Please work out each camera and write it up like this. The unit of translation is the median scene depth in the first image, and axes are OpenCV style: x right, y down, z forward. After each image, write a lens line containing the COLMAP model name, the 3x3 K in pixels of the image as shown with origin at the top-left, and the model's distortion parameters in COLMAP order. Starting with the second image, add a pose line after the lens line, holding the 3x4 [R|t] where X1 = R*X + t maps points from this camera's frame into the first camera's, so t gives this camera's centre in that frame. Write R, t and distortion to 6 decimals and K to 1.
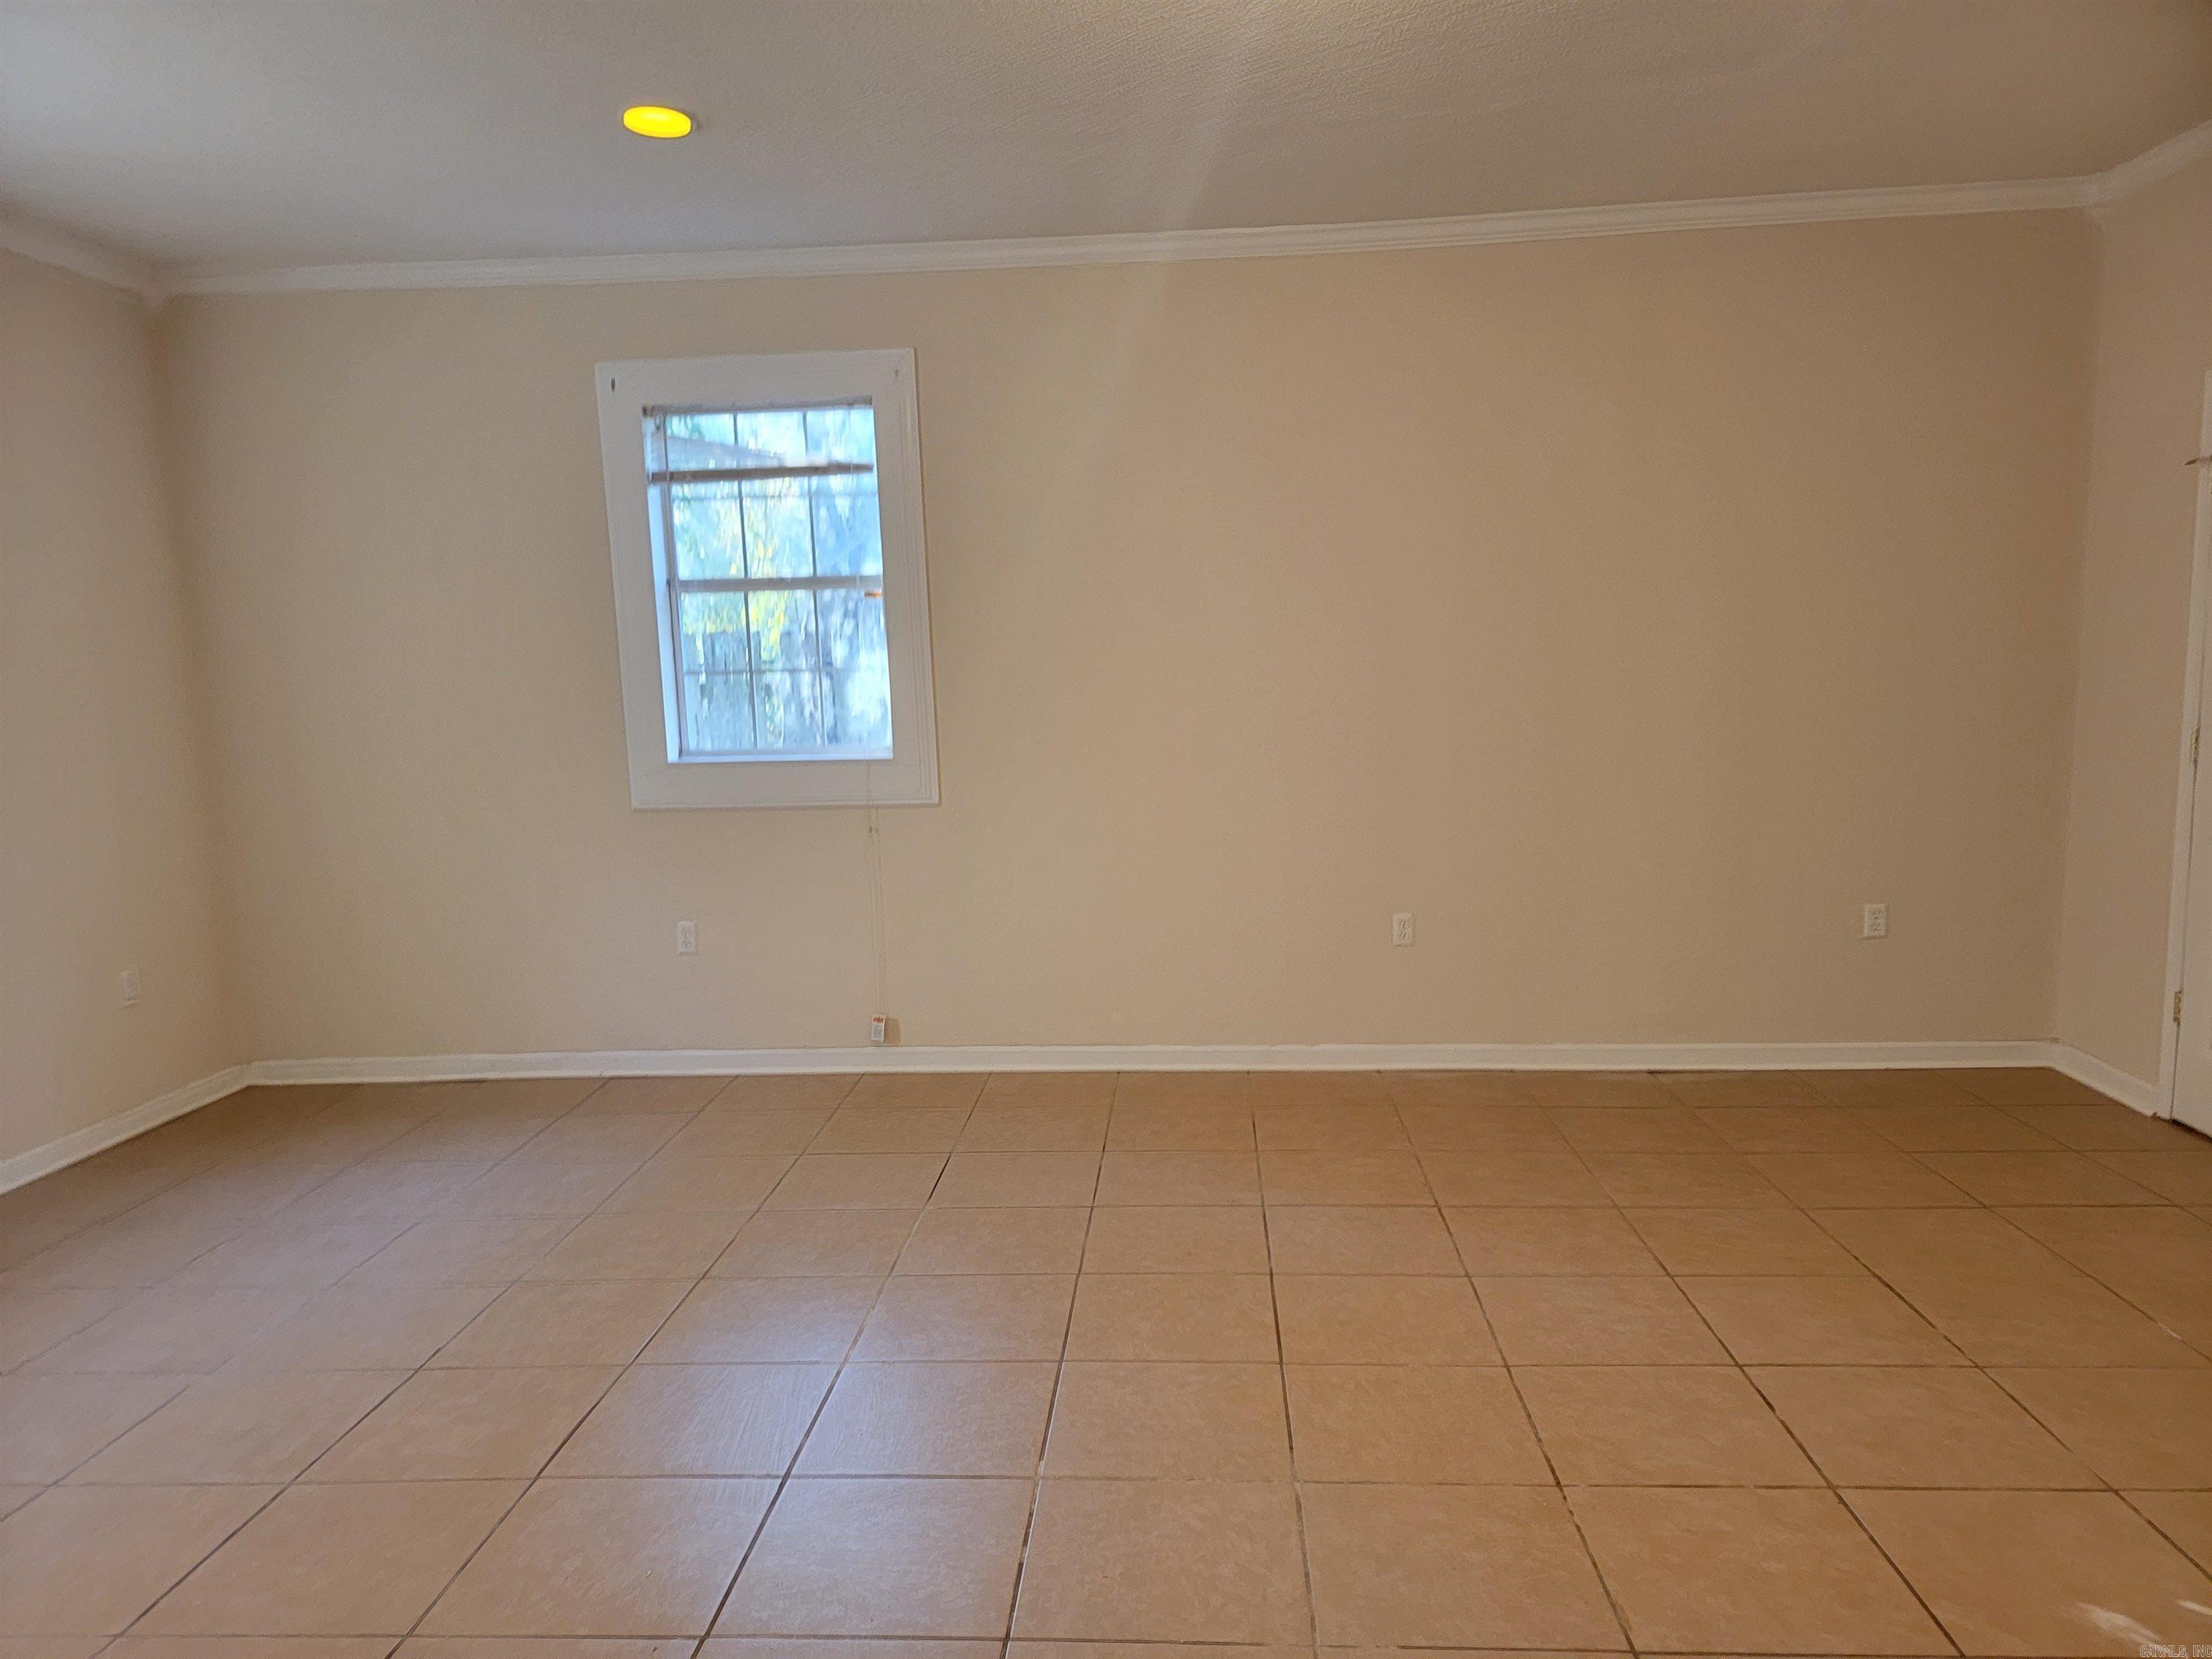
lens RADIAL K [[1489.6, 0, 1106.0], [0, 1489.6, 829.5], [0, 0, 1]] dist [0.090405, -0.086527]
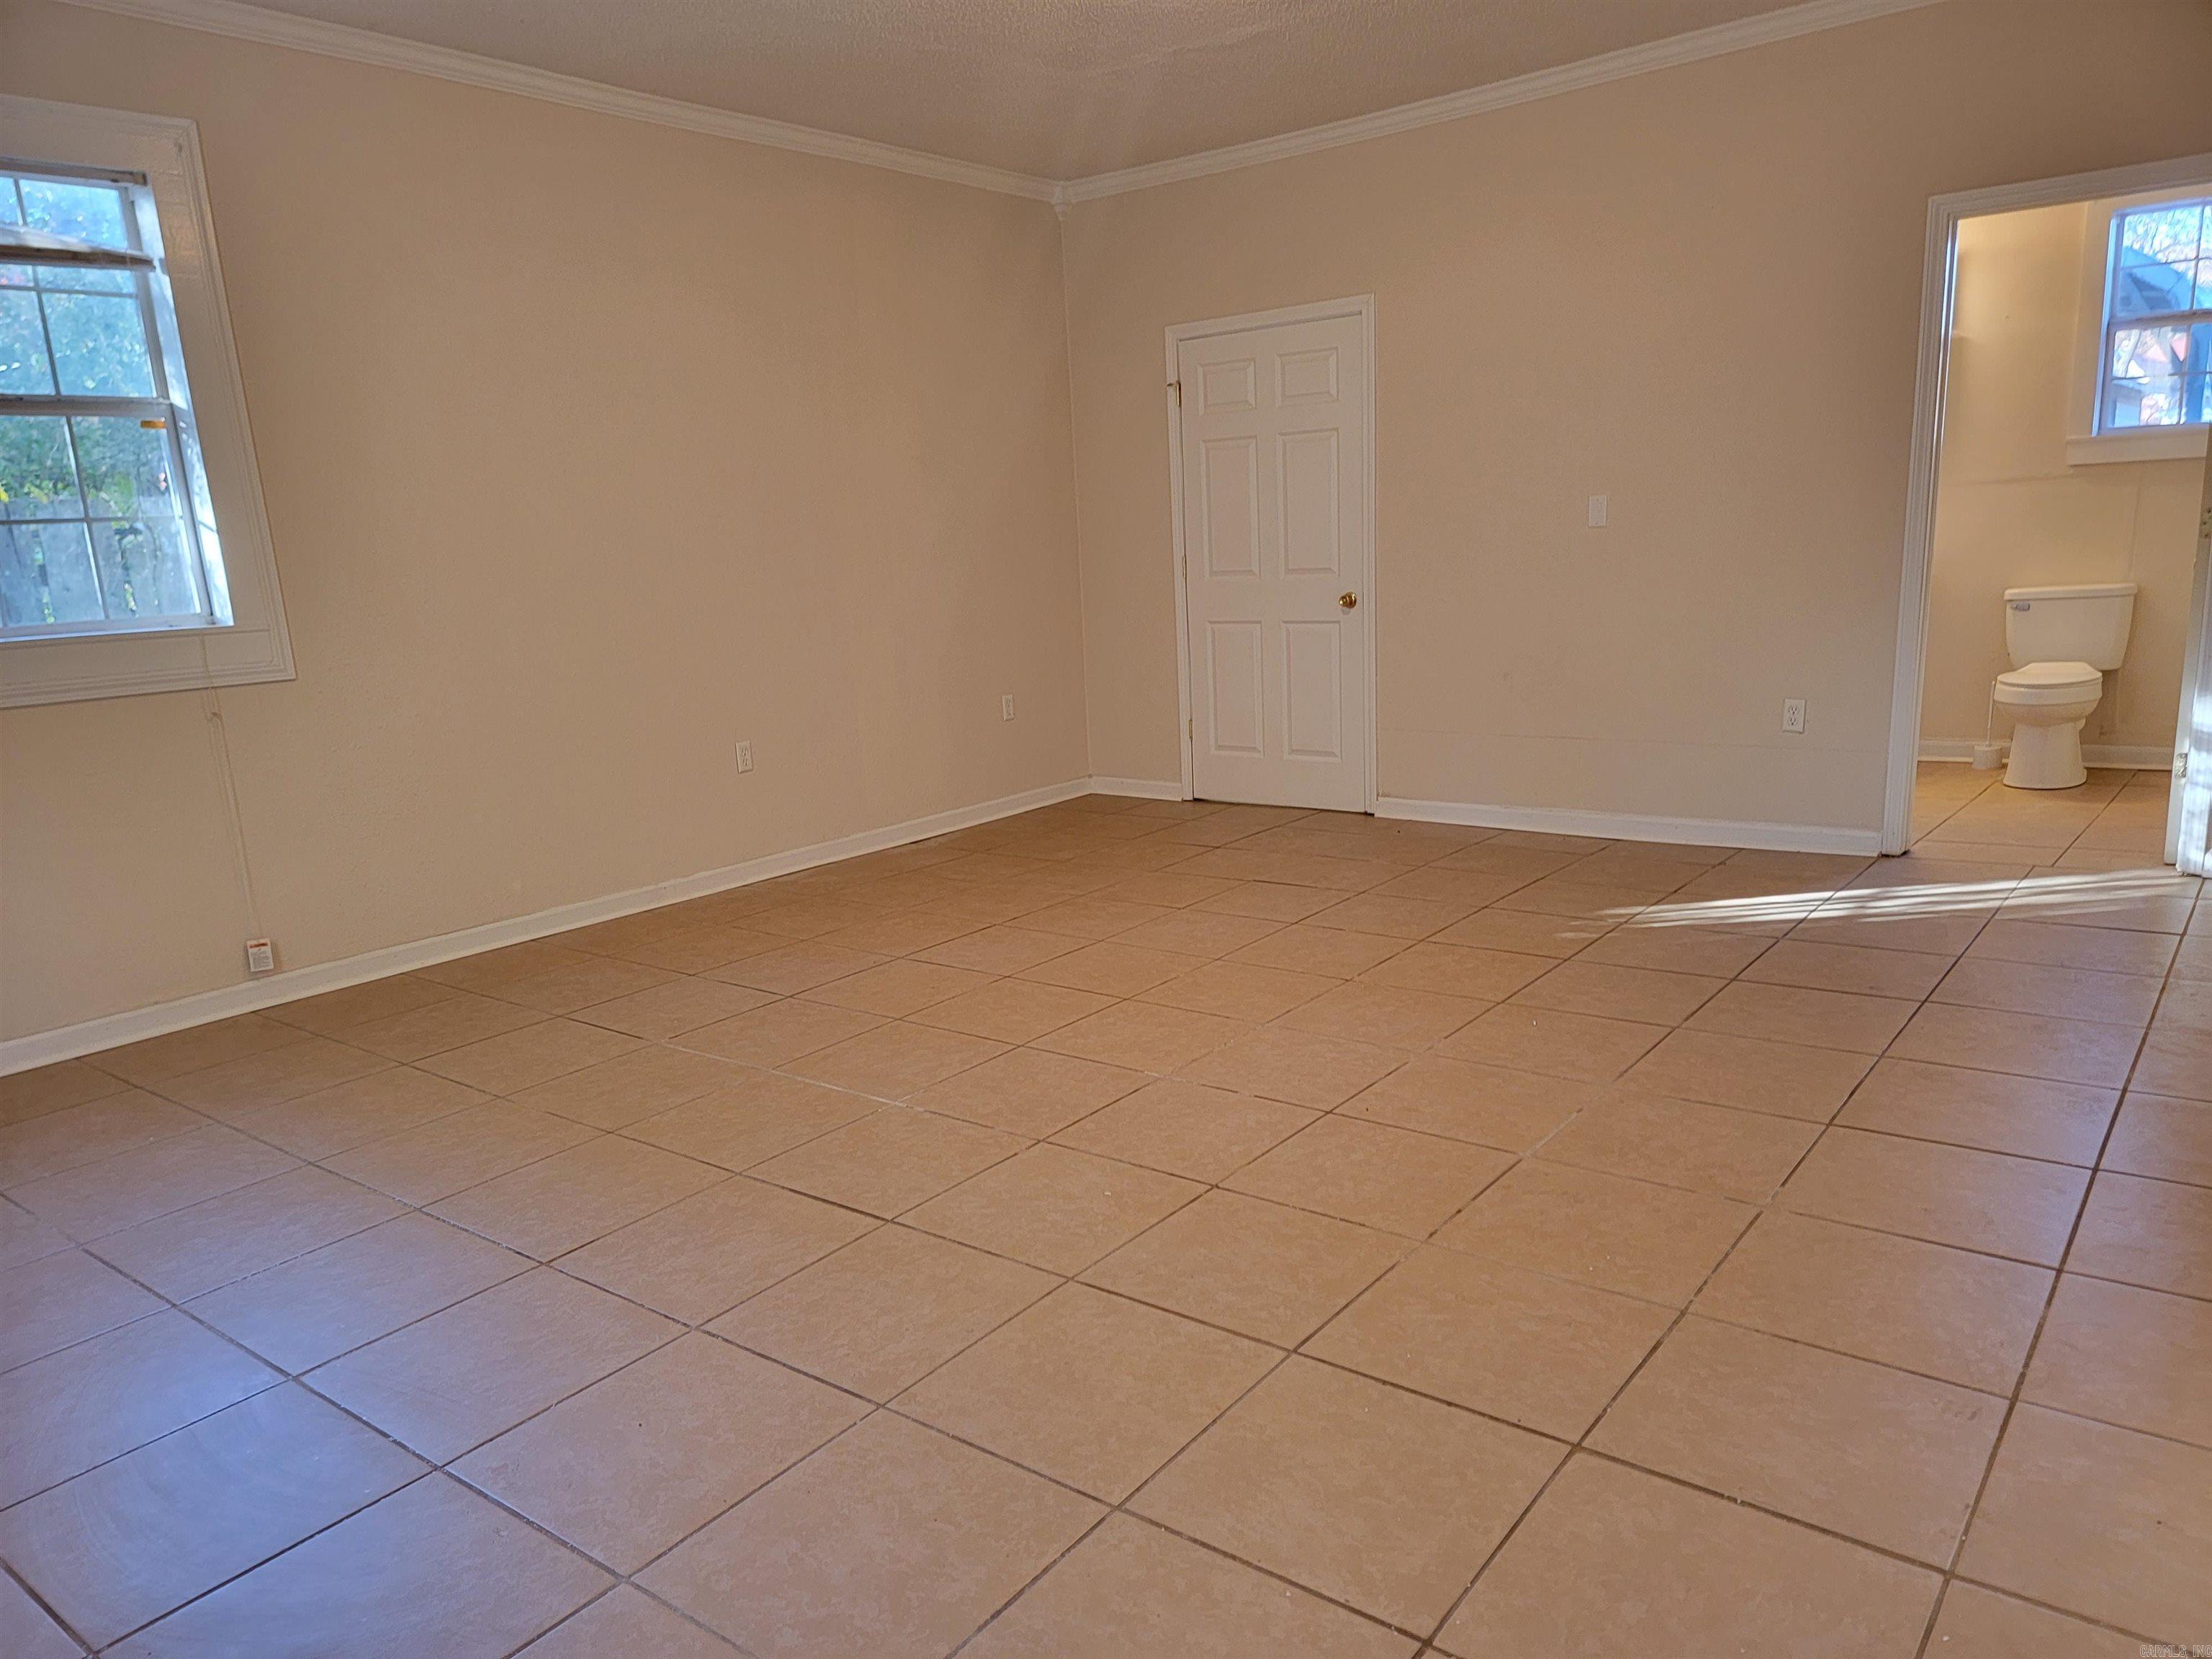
lens RADIAL K [[1489.6, 0, 1106.0], [0, 1489.6, 829.5], [0, 0, 1]] dist [0.090405, -0.086527]
pose [[0.569994, -0.163470, 0.805223, -0.562385], [0.119668, 0.986075, 0.115476, 0.022712], [-0.812887, 0.030539, 0.581620, 0.124476]]
